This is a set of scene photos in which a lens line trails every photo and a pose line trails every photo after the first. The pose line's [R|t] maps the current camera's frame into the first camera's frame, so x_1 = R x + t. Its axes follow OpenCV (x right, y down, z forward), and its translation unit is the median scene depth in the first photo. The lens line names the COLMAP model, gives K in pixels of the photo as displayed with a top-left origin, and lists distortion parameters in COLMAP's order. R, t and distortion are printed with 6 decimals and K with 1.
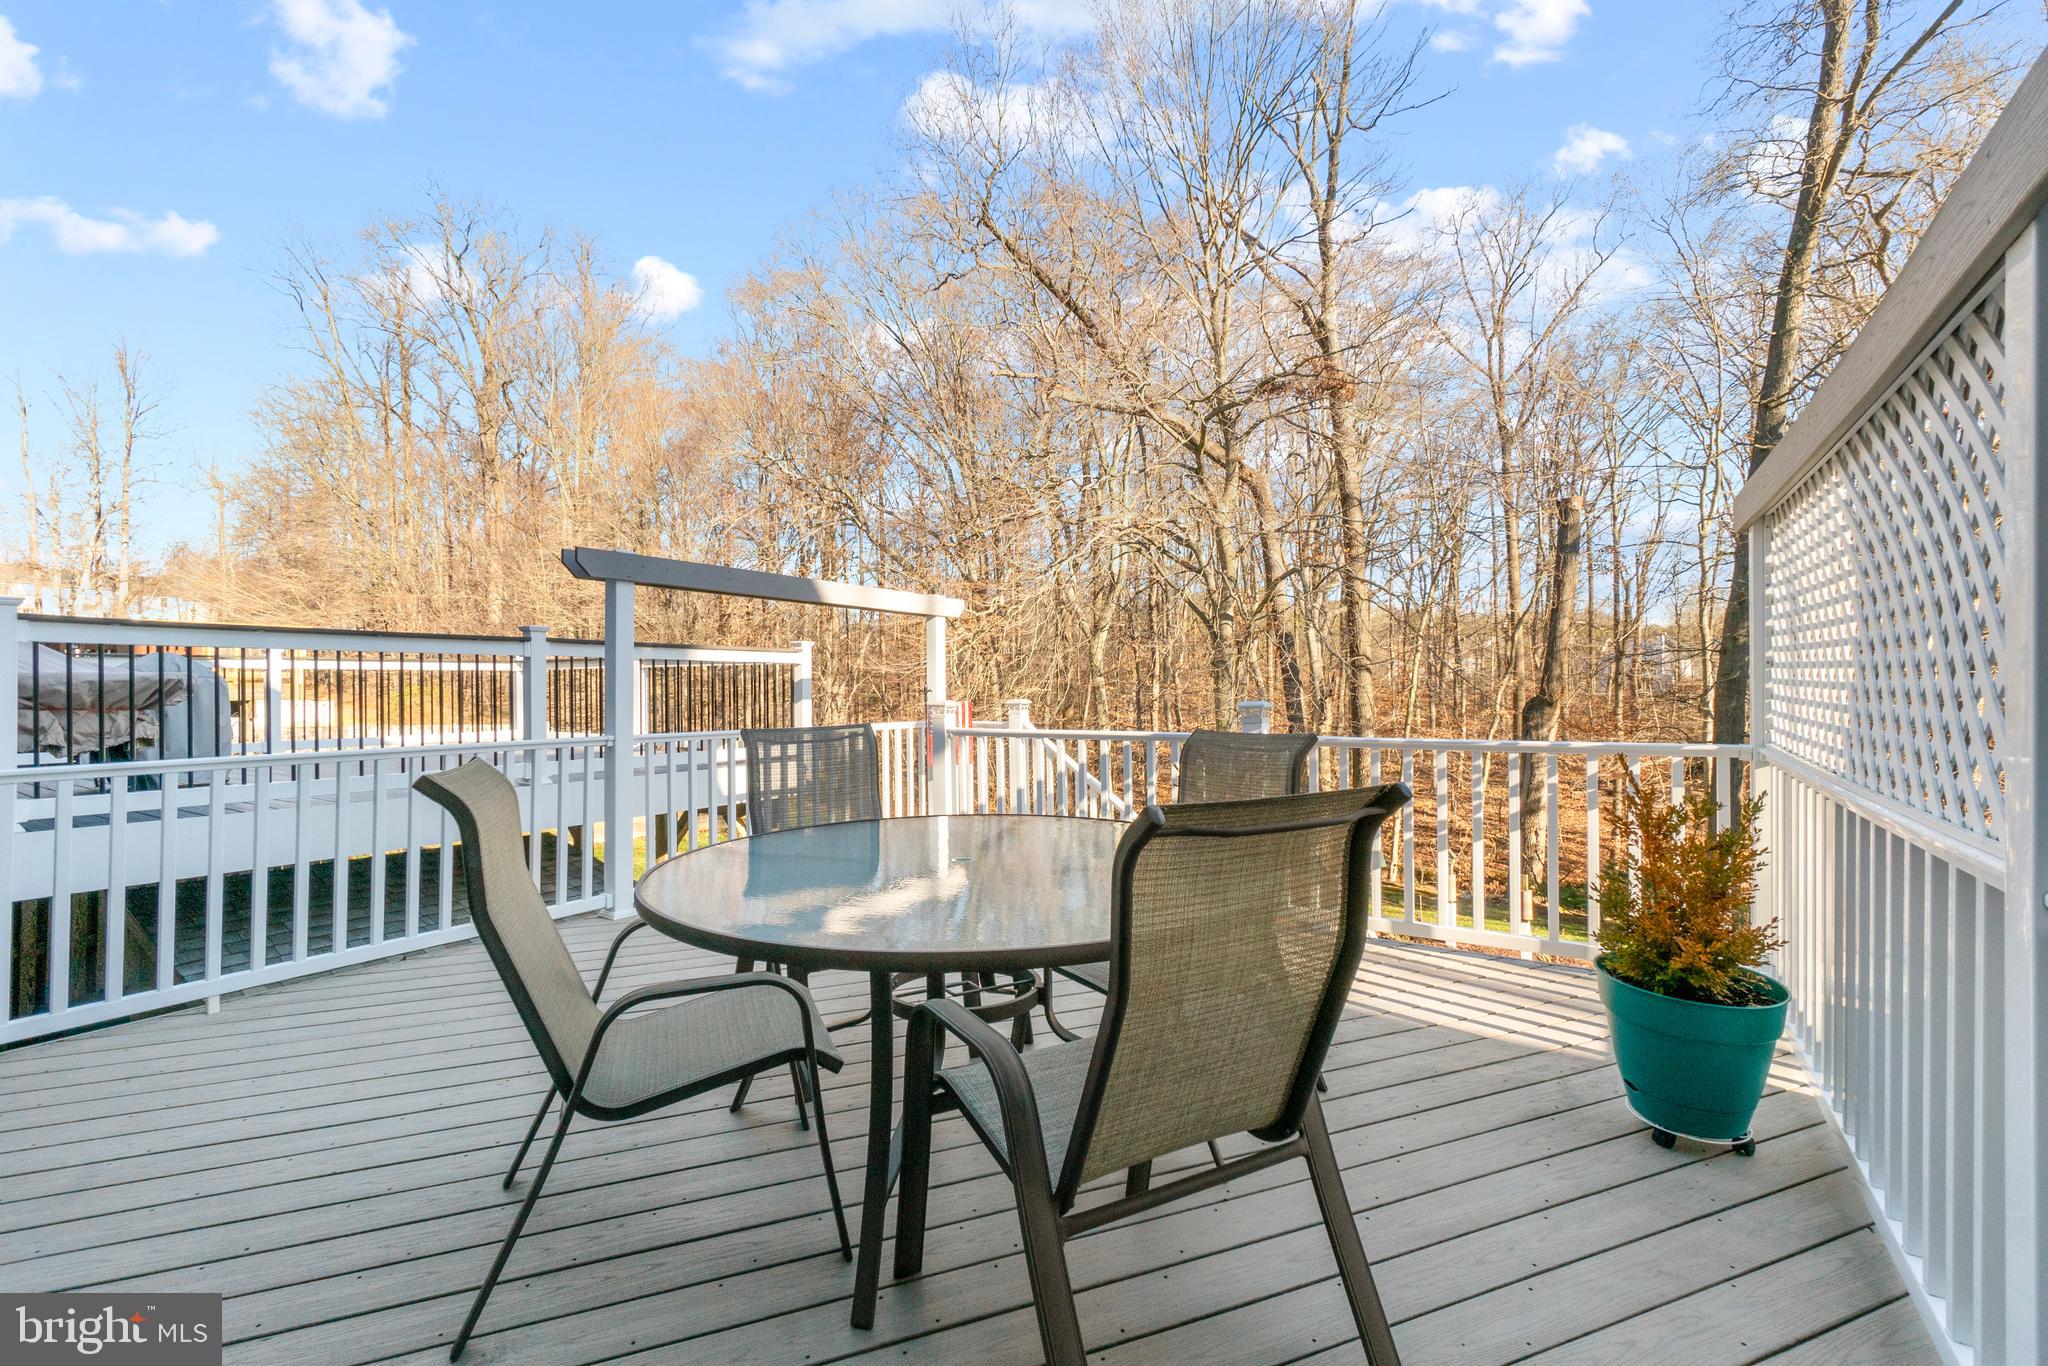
lens RADIAL K [[883.2, 0, 1024.7], [0, 883.2, 664.1], [0, 0, 1]] dist [-0.001563, -0.000926]
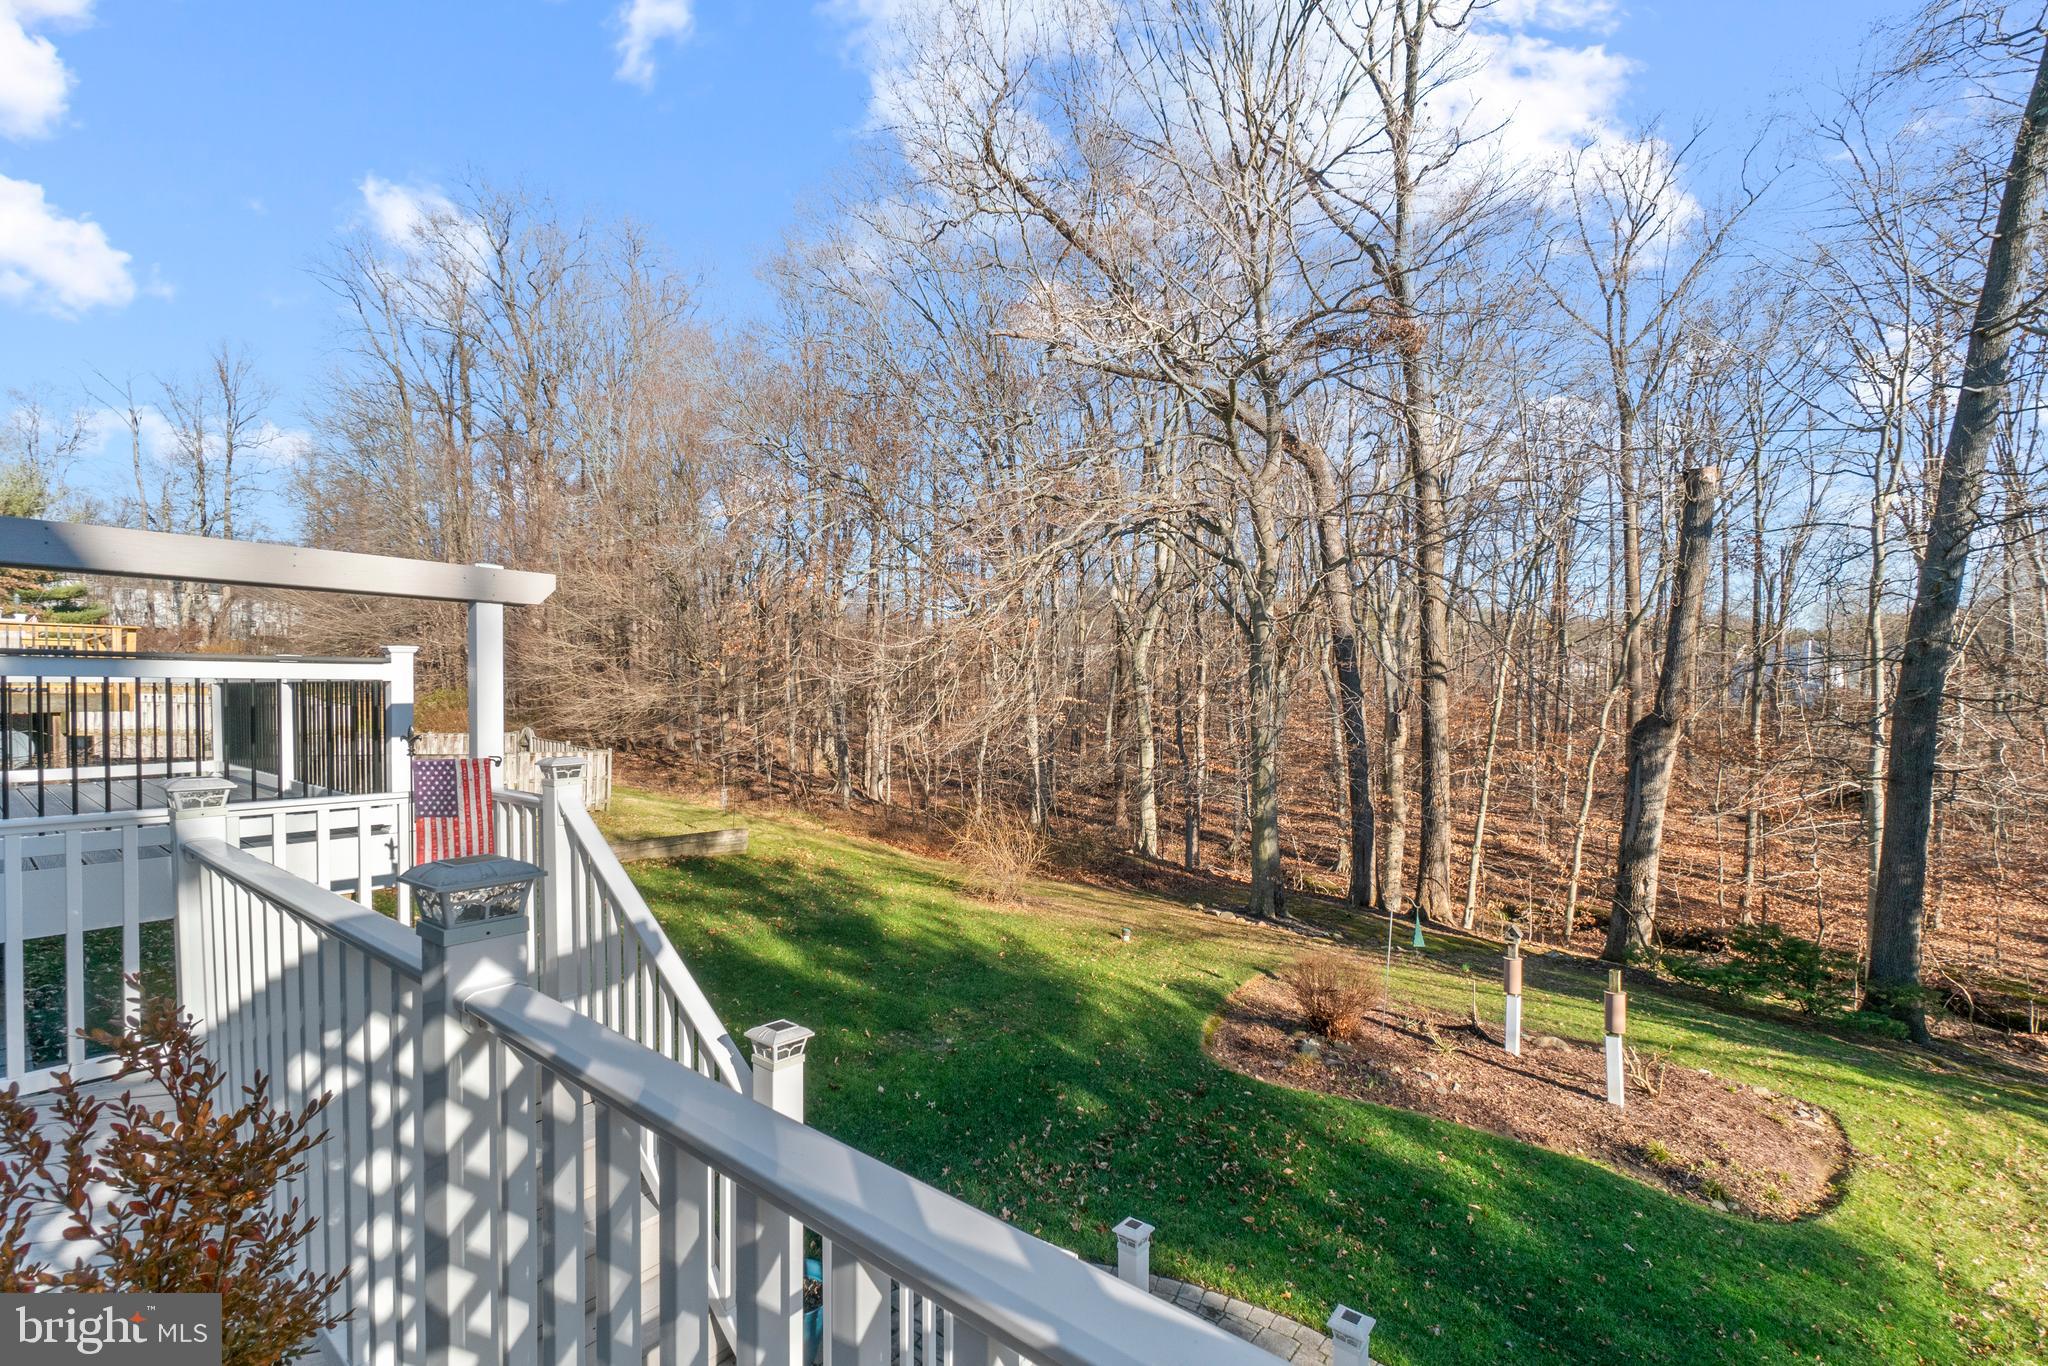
lens RADIAL K [[883.2, 0, 1032.4], [0, 883.2, 699.4], [0, 0, 1]] dist [-0.001563, -0.000926]
pose [[0.995614, 0.008085, -0.093204, 0.069660], [-0.004783, 0.999355, 0.035597, -0.003111], [0.093432, -0.034995, 0.995010, 0.108456]]
